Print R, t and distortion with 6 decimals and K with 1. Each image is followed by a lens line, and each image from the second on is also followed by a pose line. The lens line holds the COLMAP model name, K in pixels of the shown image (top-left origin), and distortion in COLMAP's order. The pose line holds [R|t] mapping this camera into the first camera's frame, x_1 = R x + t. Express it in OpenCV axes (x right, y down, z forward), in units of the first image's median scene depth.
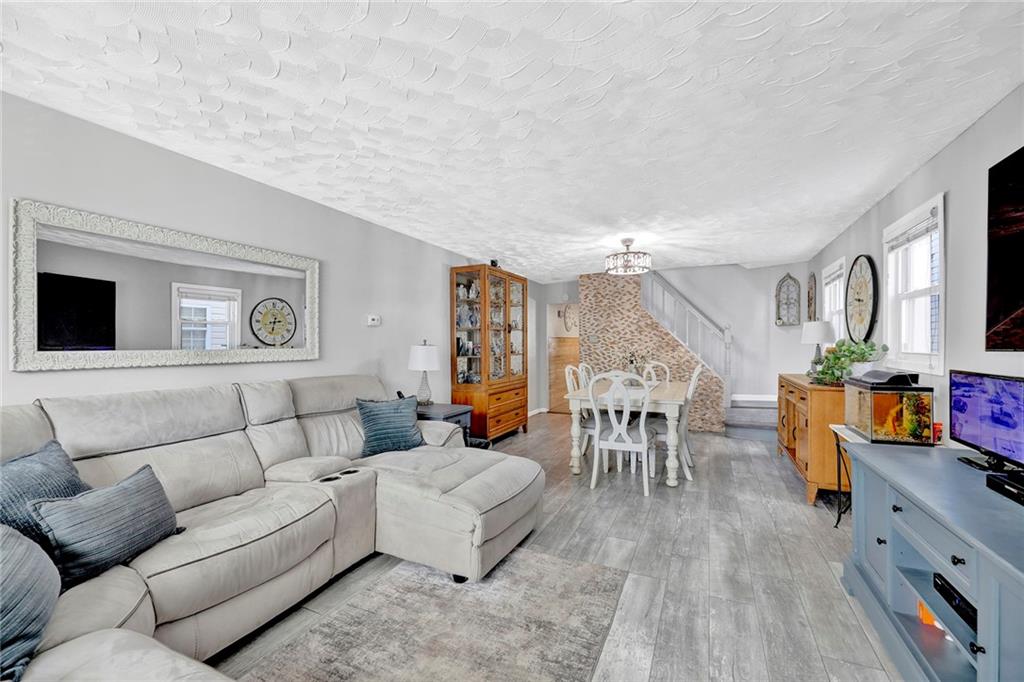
lens RADIAL K [[419.1, 0, 497.4], [0, 419.1, 349.3], [0, 0, 1]] dist [-0.004353, -0.002658]
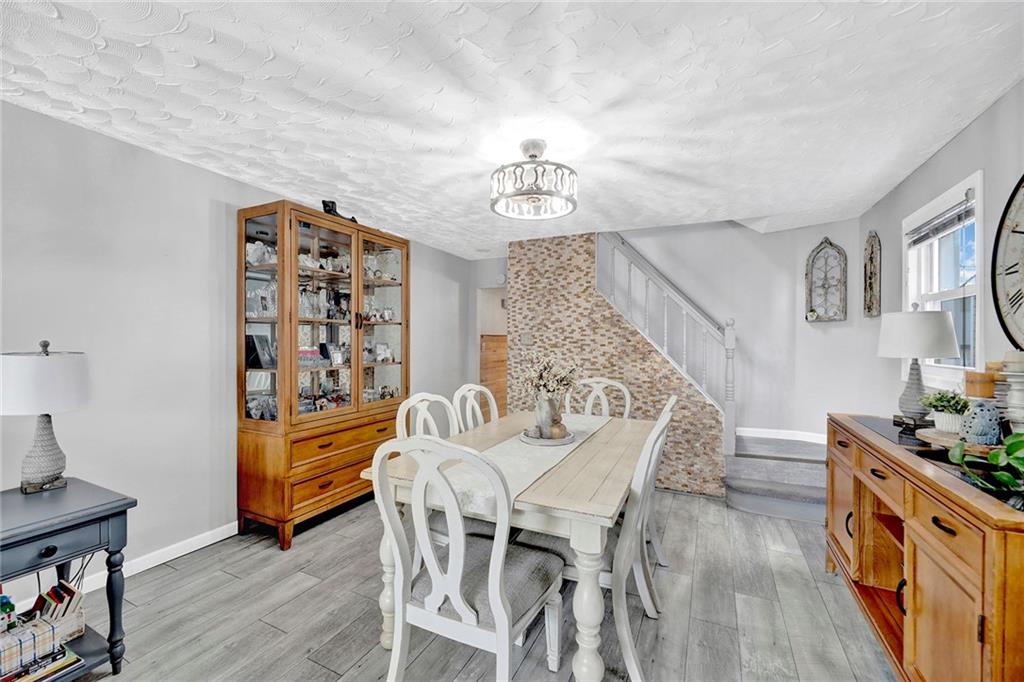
lens RADIAL K [[419.1, 0, 508.4], [0, 419.1, 340.4], [0, 0, 1]] dist [-0.004353, -0.002658]
pose [[0.999827, 0.010490, 0.015357, 0.224704], [-0.010290, 0.999862, -0.013045, -0.016546], [-0.015492, 0.012885, 0.999797, 0.407661]]
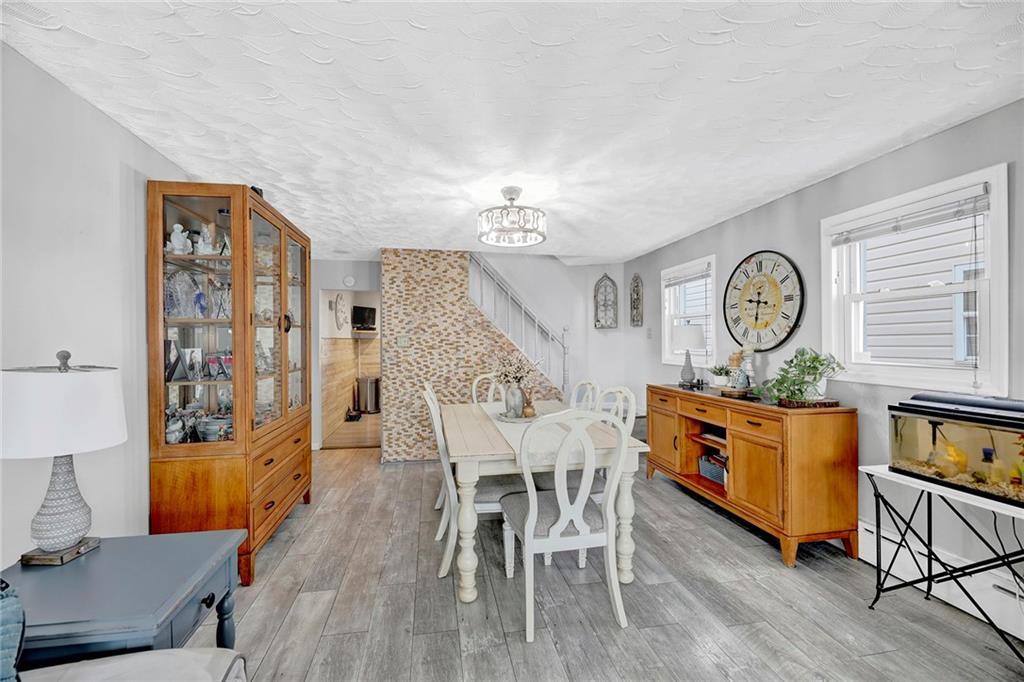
lens RADIAL K [[419.1, 0, 499.3], [0, 419.1, 343.3], [0, 0, 1]] dist [-0.004353, -0.002658]
pose [[0.802620, -0.001677, 0.596489, -0.070787], [0.009489, 0.999905, -0.009958, -0.016446], [-0.596416, 0.013652, 0.802560, 0.404354]]
